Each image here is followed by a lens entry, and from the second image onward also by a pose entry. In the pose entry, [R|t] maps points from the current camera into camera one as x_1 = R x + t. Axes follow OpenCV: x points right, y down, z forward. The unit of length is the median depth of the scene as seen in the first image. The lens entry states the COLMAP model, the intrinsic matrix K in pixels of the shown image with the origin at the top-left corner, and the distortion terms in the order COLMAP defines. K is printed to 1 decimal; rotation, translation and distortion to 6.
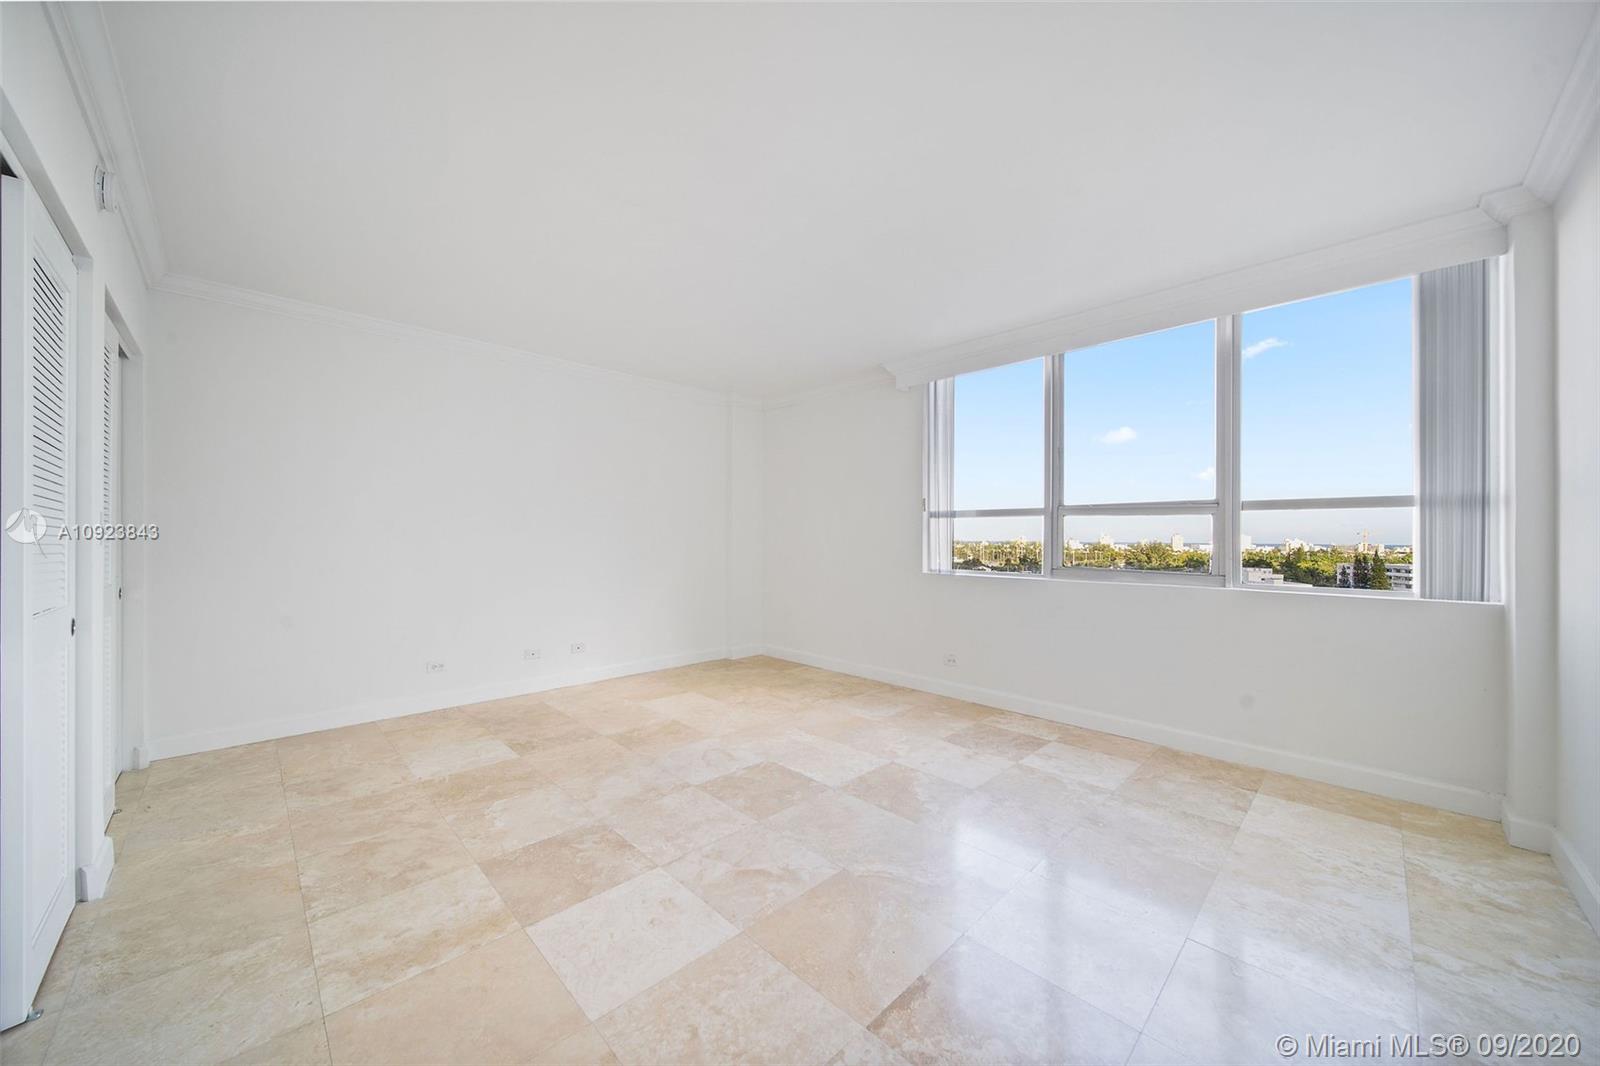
lens RADIAL K [[578.6, 0, 796.0], [0, 578.6, 536.0], [0, 0, 1]] dist [-0.003287, -0.000549]
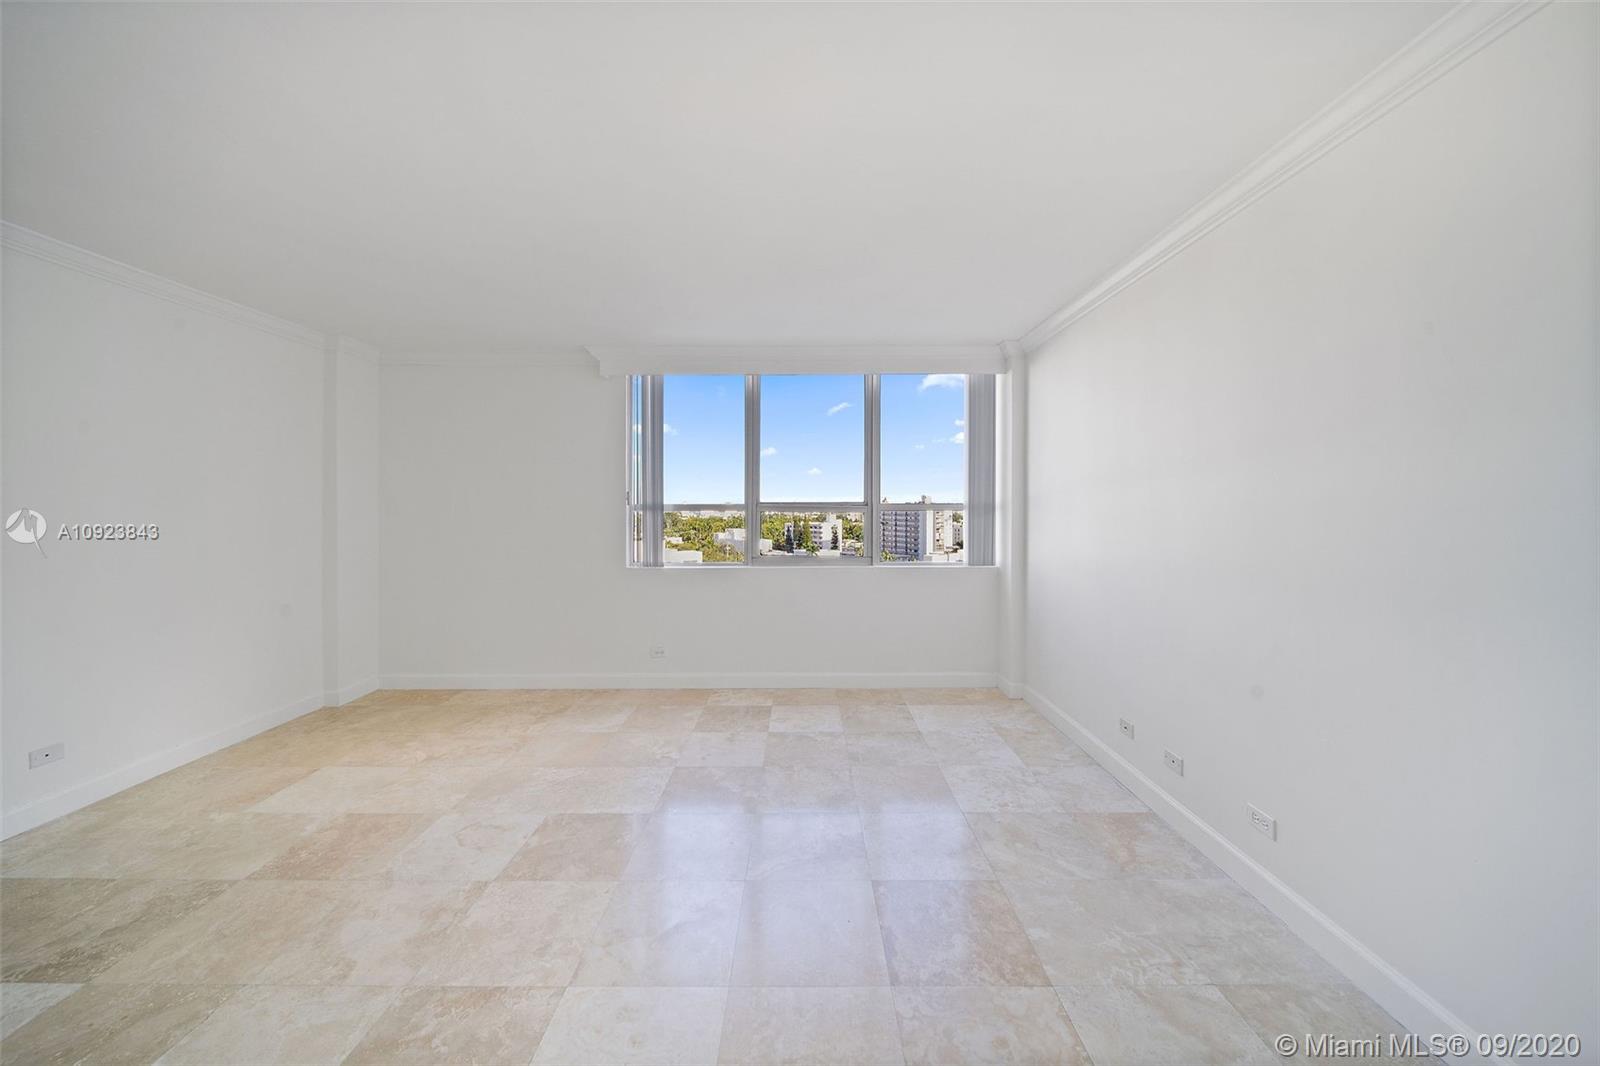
lens RADIAL K [[578.6, 0, 817.3], [0, 578.6, 507.2], [0, 0, 1]] dist [-0.003287, -0.000549]
pose [[0.687333, -0.006159, 0.726316, -0.439621], [0.001332, 0.999973, 0.007218, -0.074130], [-0.726341, -0.003994, 0.687323, 0.155124]]
